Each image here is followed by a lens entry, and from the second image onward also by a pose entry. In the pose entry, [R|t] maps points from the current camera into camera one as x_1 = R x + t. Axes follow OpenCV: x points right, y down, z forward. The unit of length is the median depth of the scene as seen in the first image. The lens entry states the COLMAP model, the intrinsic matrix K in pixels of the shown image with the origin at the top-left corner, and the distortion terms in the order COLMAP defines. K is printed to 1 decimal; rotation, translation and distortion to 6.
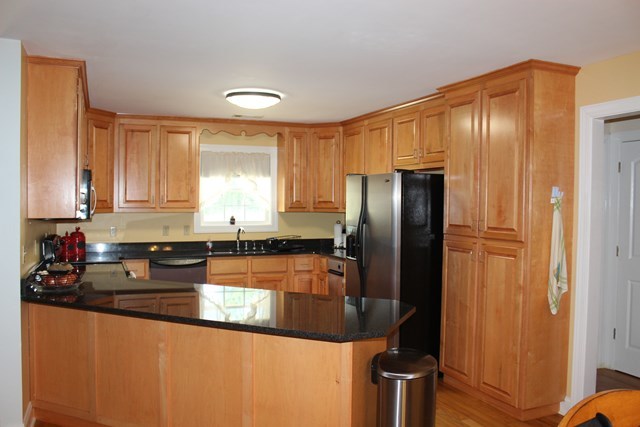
lens RADIAL K [[537.3, 0, 315.9], [0, 537.3, 214.3], [0, 0, 1]] dist [-0.158461, 0.004887]
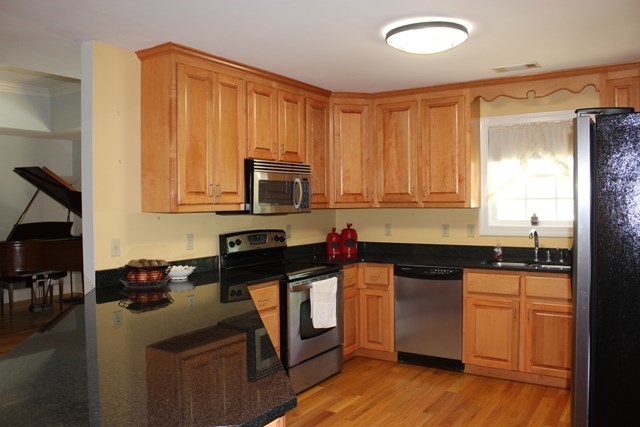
lens RADIAL K [[565.8, 0, 320.0], [0, 565.8, 213.5], [0, 0, 1]] dist [-0.005677, -0.000833]
pose [[0.597643, 0.009711, -0.801703, 0.303175], [-0.007712, 0.999950, 0.006363, 0.001179], [0.801725, 0.002379, 0.597689, 0.352718]]
